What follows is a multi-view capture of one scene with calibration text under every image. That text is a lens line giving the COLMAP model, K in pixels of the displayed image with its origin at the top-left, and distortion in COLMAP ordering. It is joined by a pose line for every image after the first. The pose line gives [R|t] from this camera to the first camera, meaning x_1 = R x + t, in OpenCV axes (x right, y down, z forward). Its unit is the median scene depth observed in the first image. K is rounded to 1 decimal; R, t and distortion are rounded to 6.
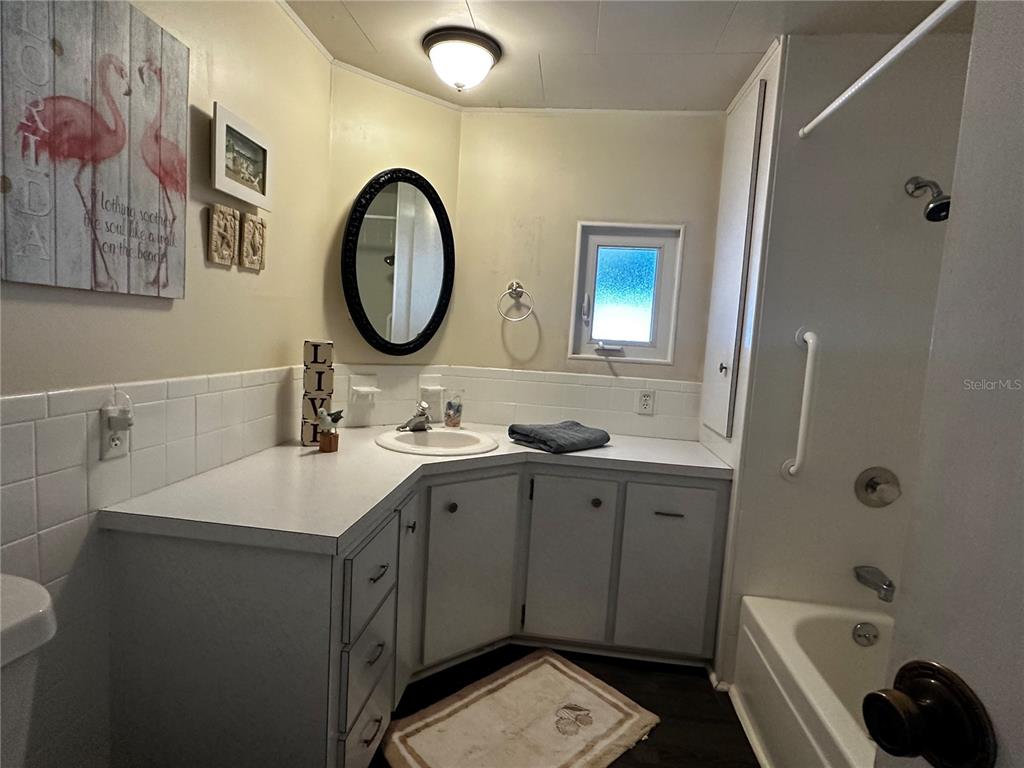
lens RADIAL K [[539.4, 0, 510.1], [0, 539.4, 387.5], [0, 0, 1]] dist [-0.001951, -0.000455]
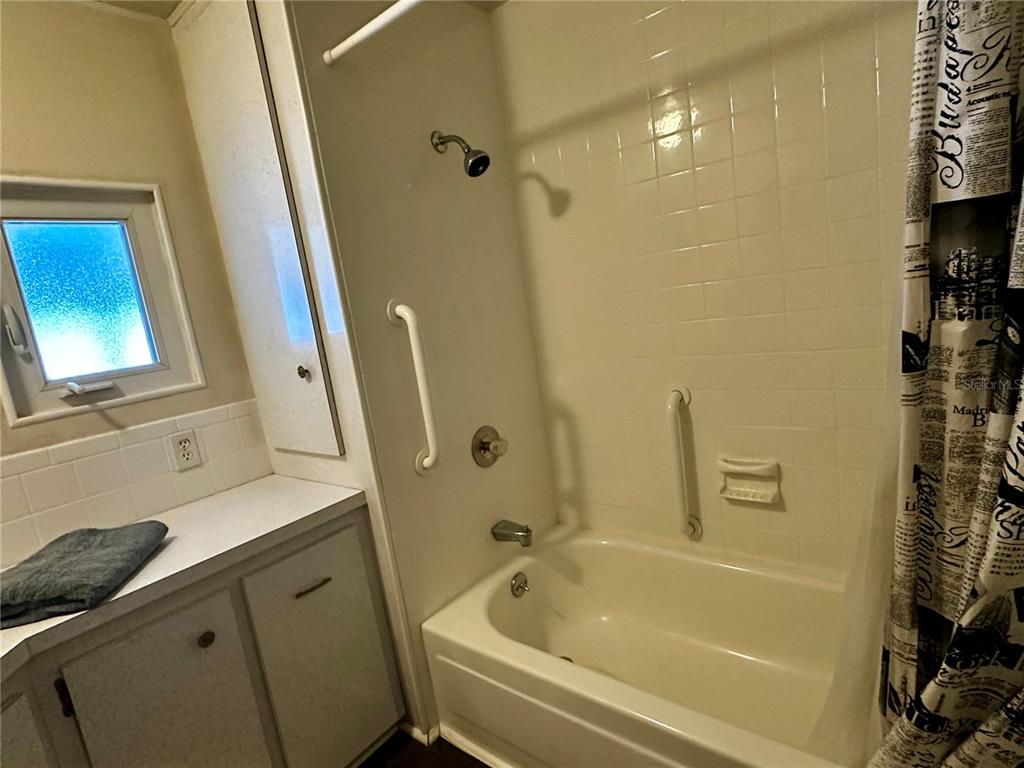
lens RADIAL K [[539.4, 0, 510.1], [0, 539.4, 387.5], [0, 0, 1]] dist [-0.001951, -0.000455]
pose [[0.522712, -0.273826, 0.807336, -0.070303], [0.256188, 0.953693, 0.157597, -0.061129], [-0.813105, 0.124452, 0.568658, 0.342050]]
